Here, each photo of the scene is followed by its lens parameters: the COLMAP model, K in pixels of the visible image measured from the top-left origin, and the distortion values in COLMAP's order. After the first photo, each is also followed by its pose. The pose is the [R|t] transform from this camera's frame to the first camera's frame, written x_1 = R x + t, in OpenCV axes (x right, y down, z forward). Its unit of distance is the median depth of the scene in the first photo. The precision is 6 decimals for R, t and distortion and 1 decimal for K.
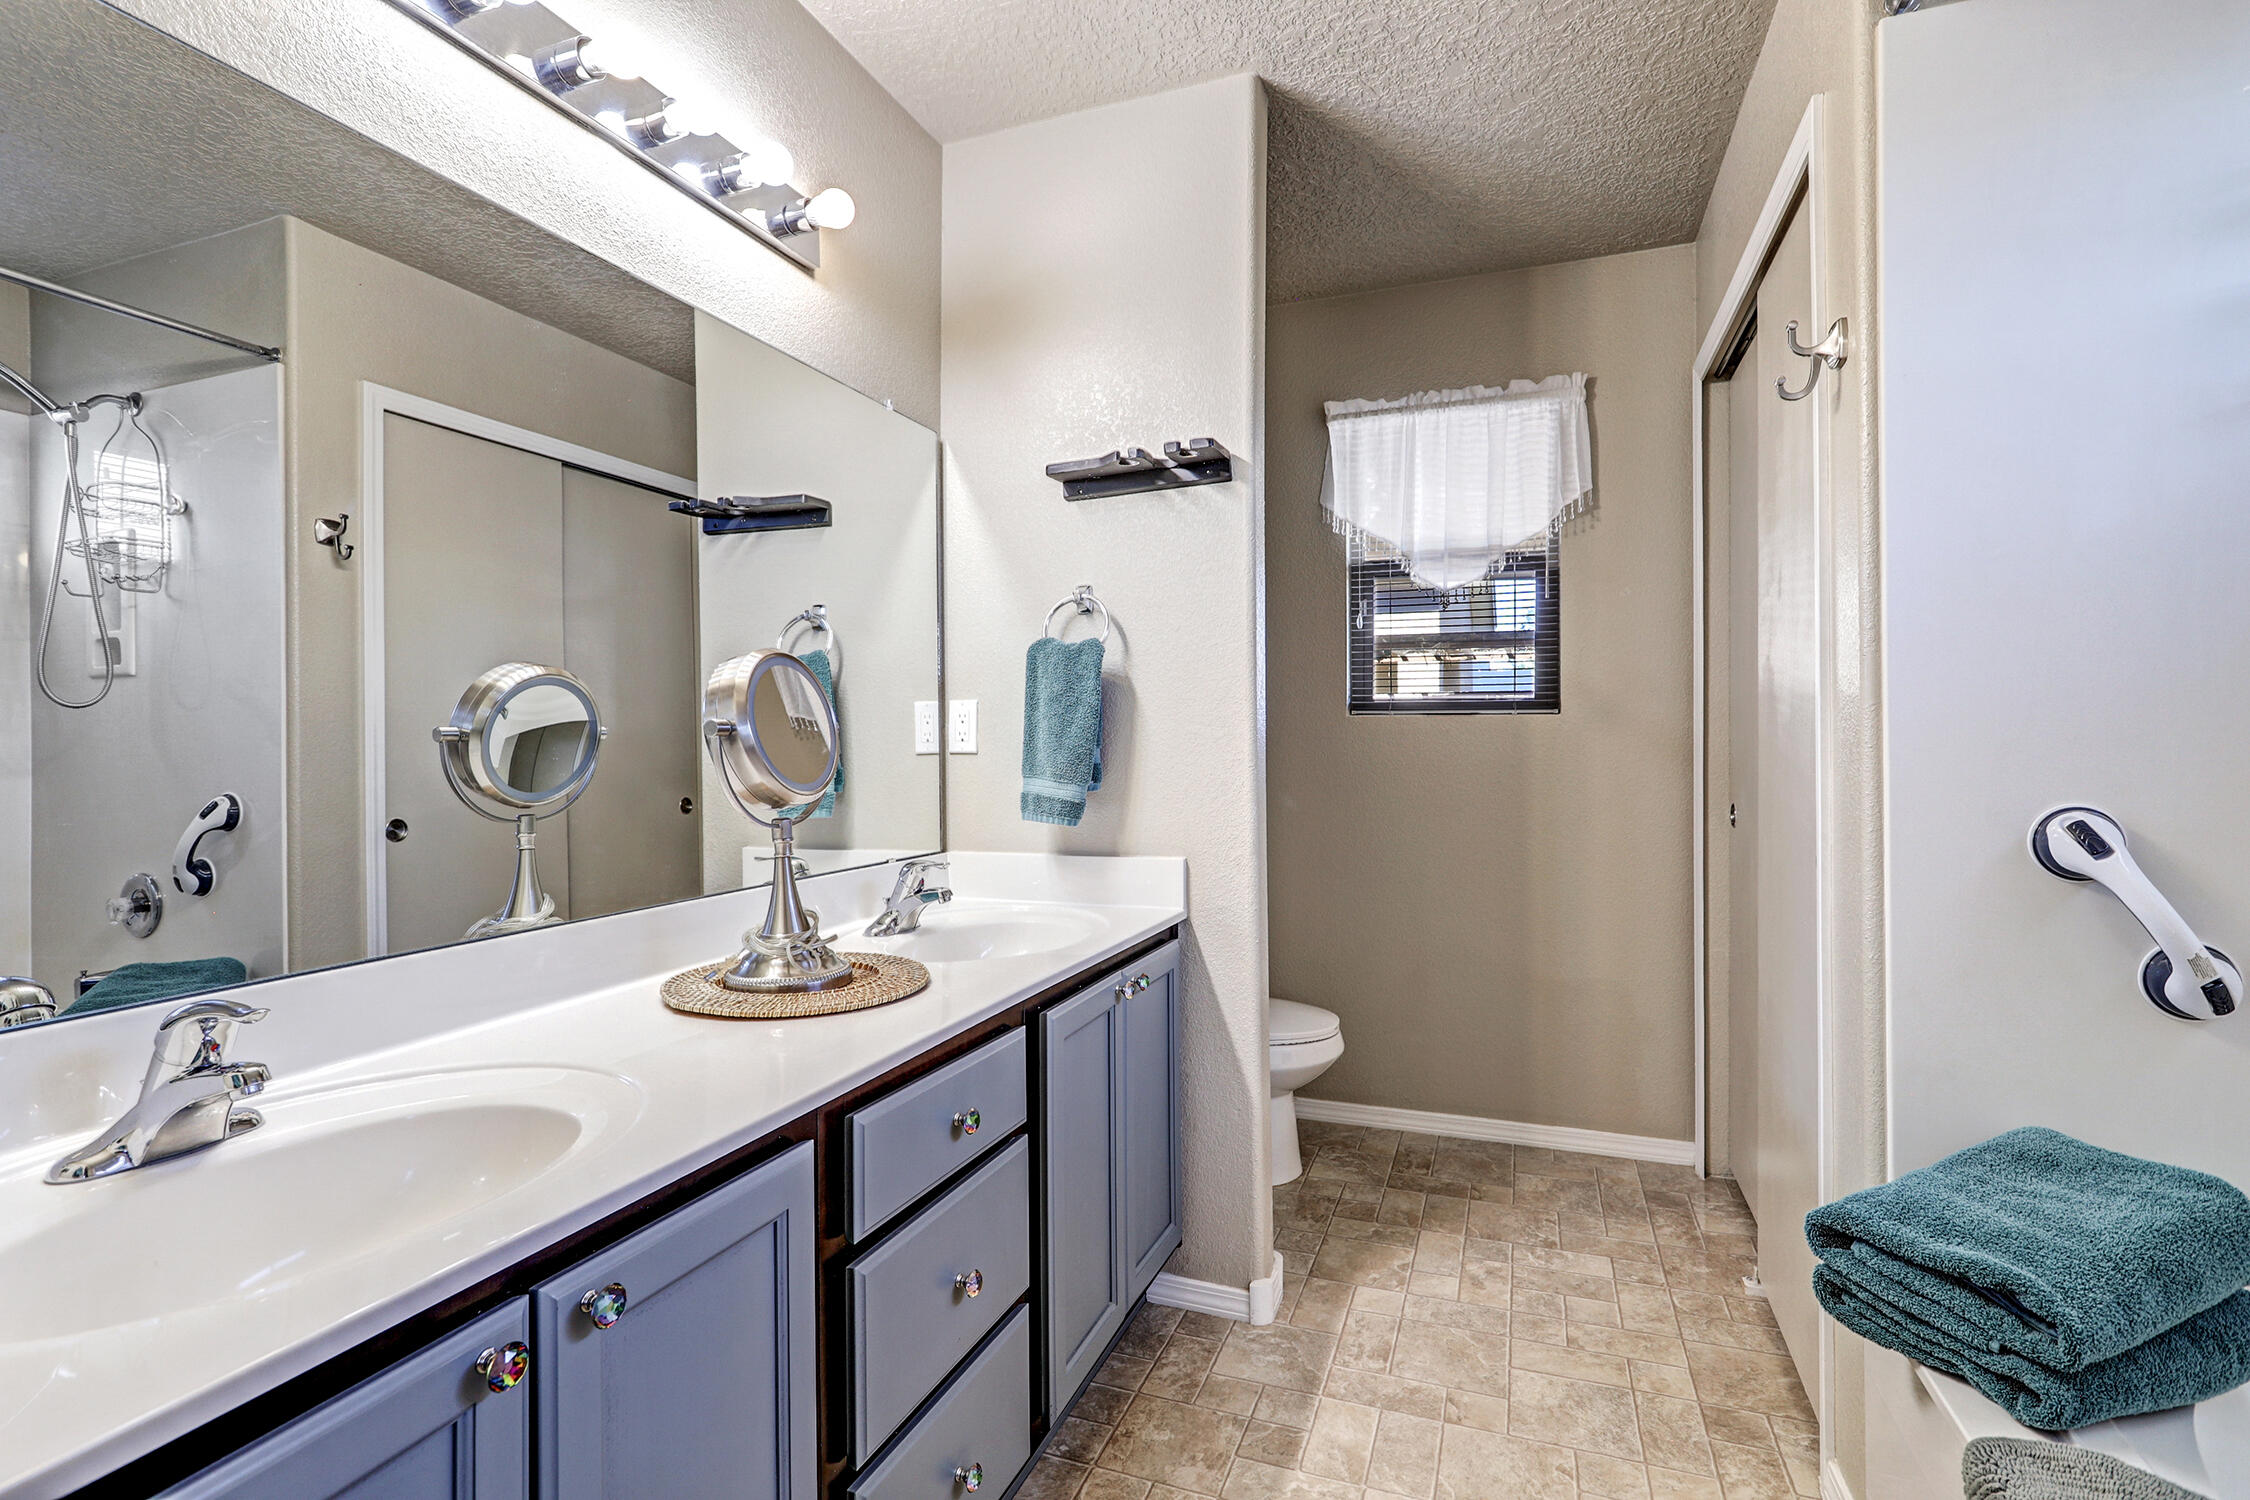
lens RADIAL K [[1058.7, 0, 1132.3], [0, 1058.7, 737.2], [0, 0, 1]] dist [-0.000063, 0.001062]
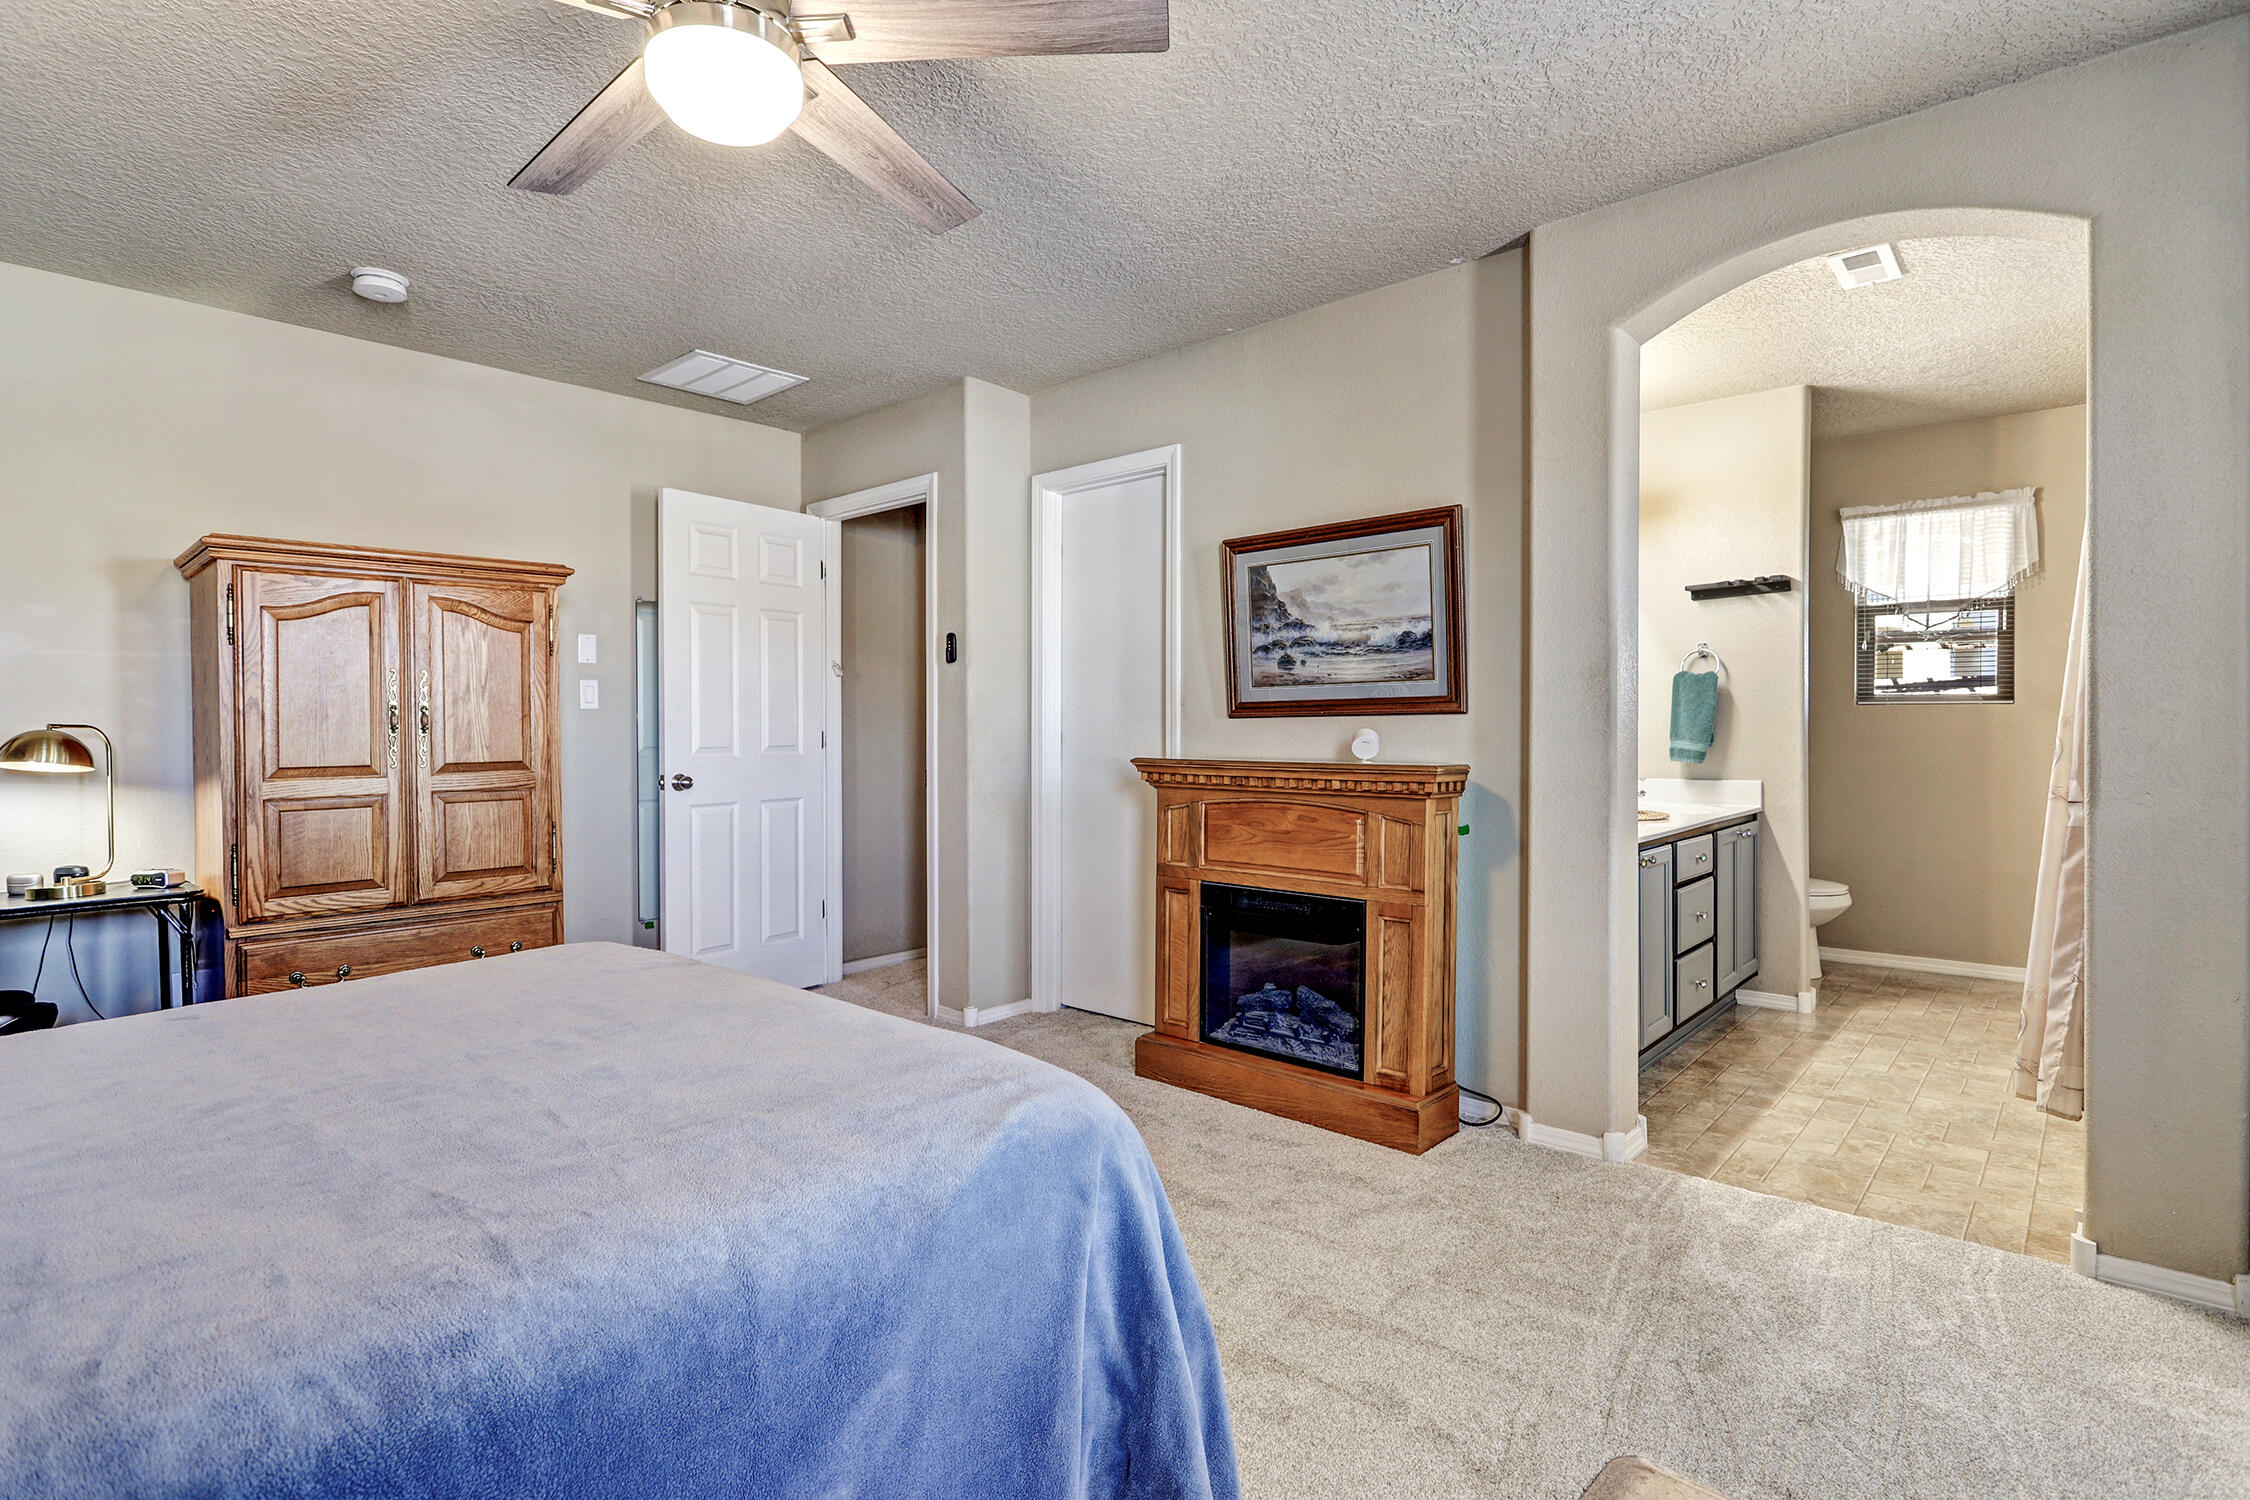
lens RADIAL K [[1109.9, 0, 1120.0], [0, 1109.9, 745.7], [0, 0, 1]] dist [-0.011061, 0.002130]
pose [[0.929575, 0.002982, -0.368621, -0.300641], [0.005148, 0.999765, 0.021070, -0.001646], [0.368597, -0.021484, 0.929341, -1.352243]]
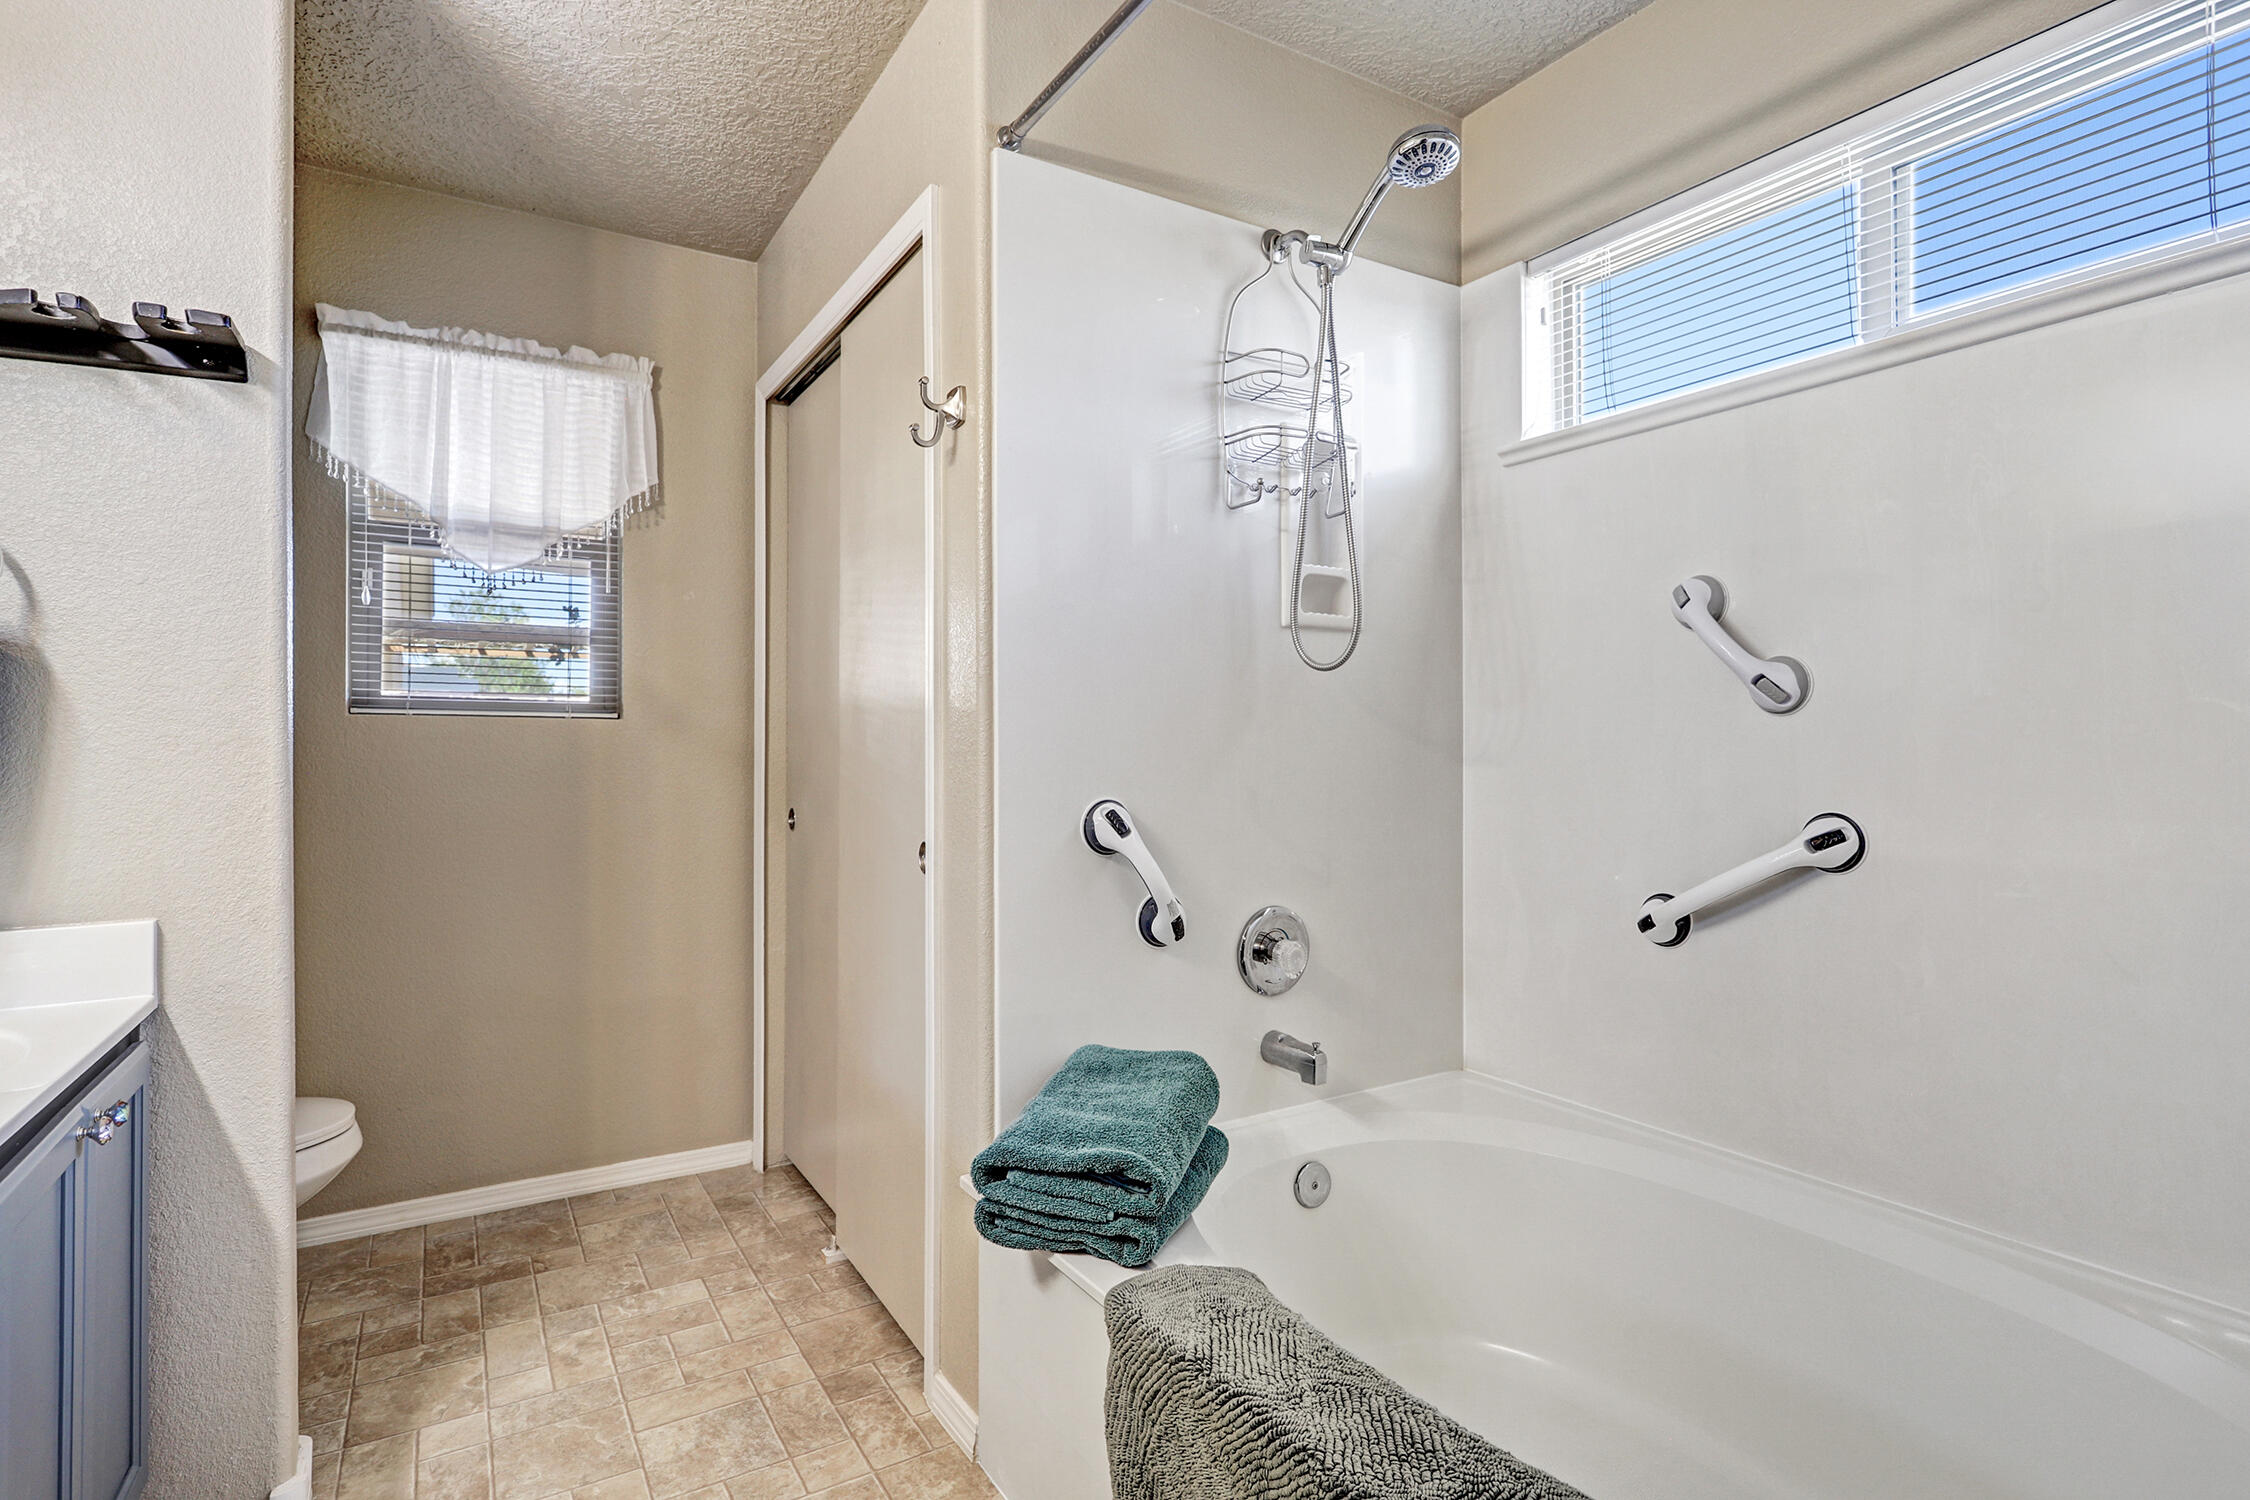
lens RADIAL K [[1109.9, 0, 1120.6], [0, 1109.9, 747.0], [0, 0, 1]] dist [-0.011061, 0.002130]
pose [[0.615064, 0.003423, 0.788469, -0.123952], [-0.006086, 0.999981, 0.000406, -0.000869], [-0.788453, -0.005048, 0.615074, 0.076357]]
